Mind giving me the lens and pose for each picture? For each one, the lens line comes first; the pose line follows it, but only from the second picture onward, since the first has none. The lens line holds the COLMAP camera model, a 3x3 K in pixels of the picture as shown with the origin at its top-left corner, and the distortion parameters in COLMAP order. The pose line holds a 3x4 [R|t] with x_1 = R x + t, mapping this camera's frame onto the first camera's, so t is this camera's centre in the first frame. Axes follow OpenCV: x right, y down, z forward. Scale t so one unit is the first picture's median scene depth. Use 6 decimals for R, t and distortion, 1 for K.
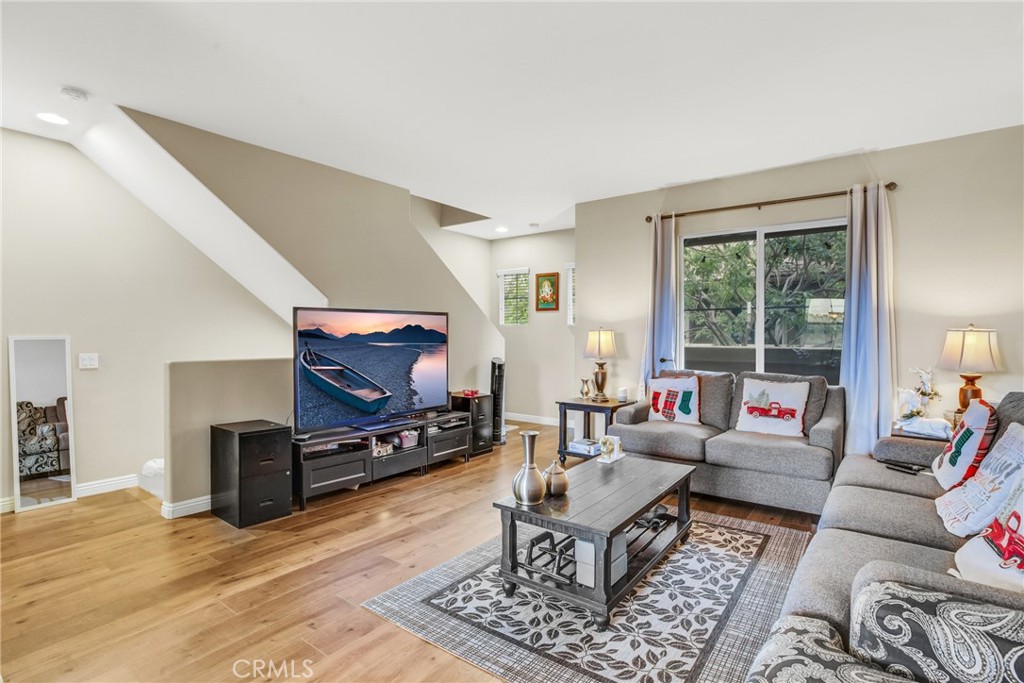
lens RADIAL K [[499.0, 0, 512.1], [0, 499.0, 335.3], [0, 0, 1]] dist [-0.043217, 0.013242]
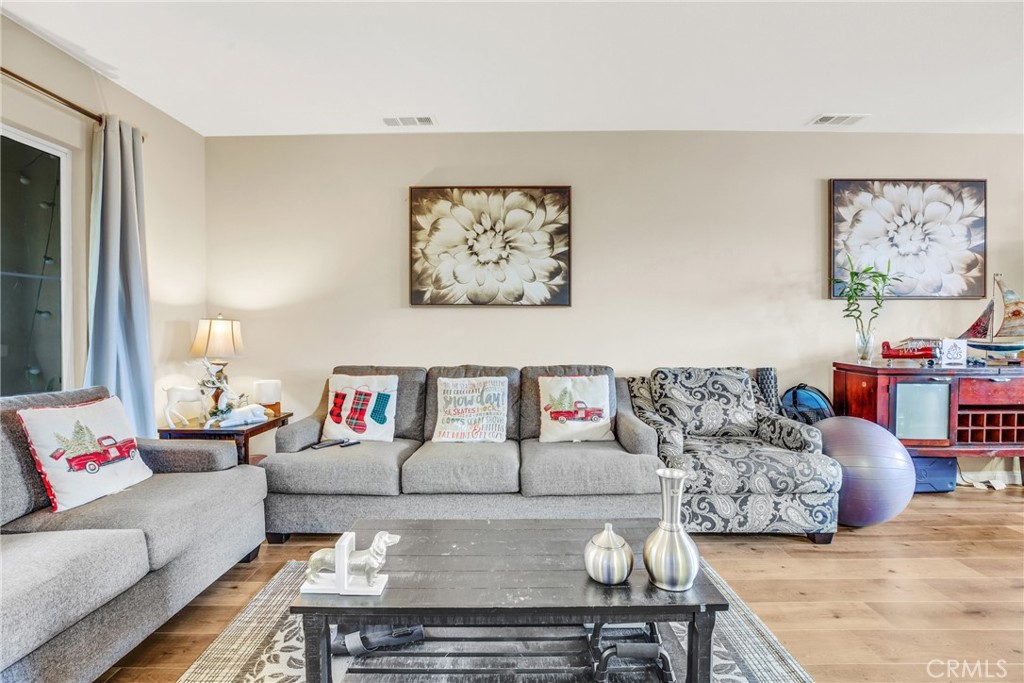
lens RADIAL K [[475.9, 0, 513.7], [0, 475.9, 331.9], [0, 0, 1]] dist [-0.041746, 0.010385]
pose [[-0.602848, -0.007302, 0.797823, -0.198246], [0.003627, 0.999923, 0.011892, 0.005838], [-0.797848, 0.010063, -0.602775, 0.934480]]
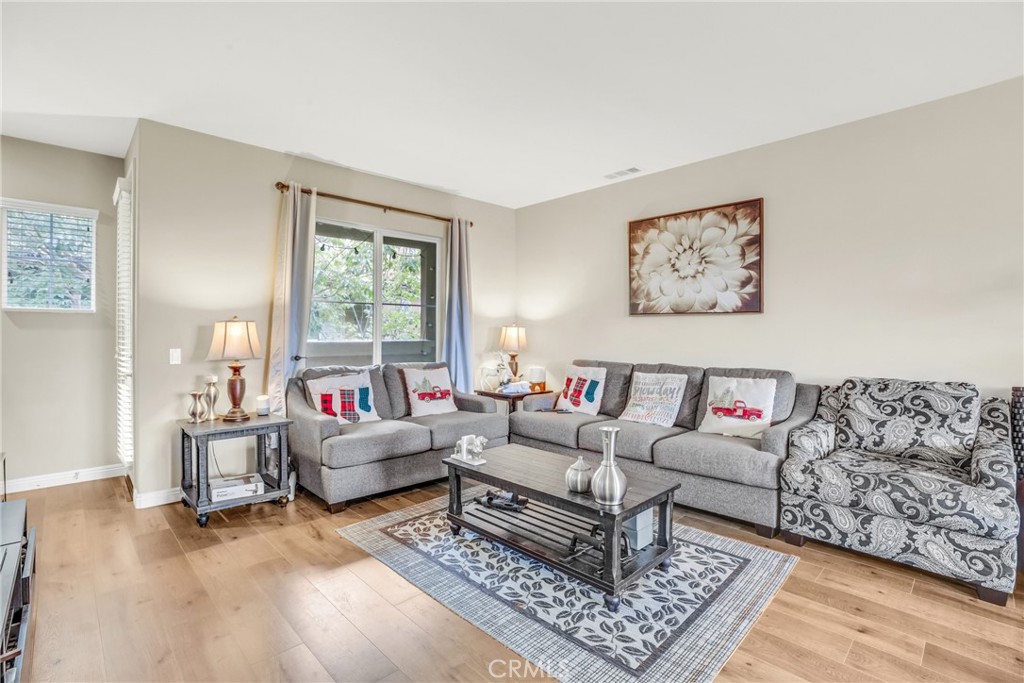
lens RADIAL K [[475.9, 0, 513.7], [0, 475.9, 331.9], [0, 0, 1]] dist [-0.041746, 0.010385]
pose [[0.149034, 0.000103, 0.988832, -0.547707], [-0.000695, 1.000000, 0.000001, 0.006574], [-0.988832, -0.000687, 0.149034, 0.644524]]
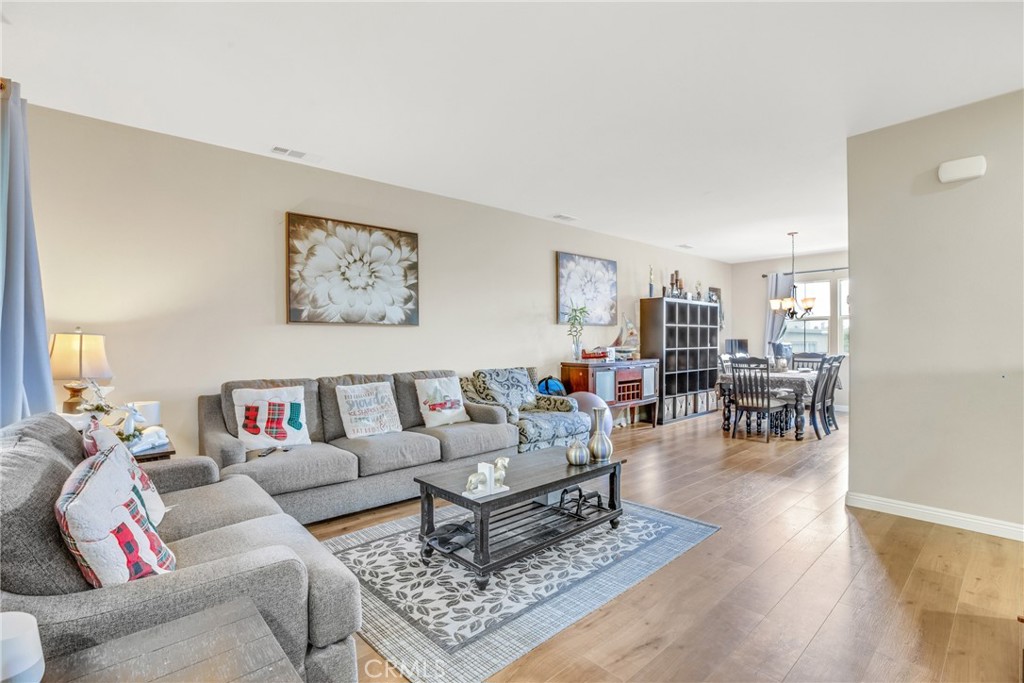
lens RADIAL K [[476.6, 0, 515.9], [0, 476.6, 343.2], [0, 0, 1]] dist [-0.034150, 0.000319]
pose [[-0.982911, 0.007003, 0.183948, 0.011140], [0.008162, 0.999951, 0.005541, 0.006465], [-0.183900, 0.006948, -0.982920, 1.423078]]
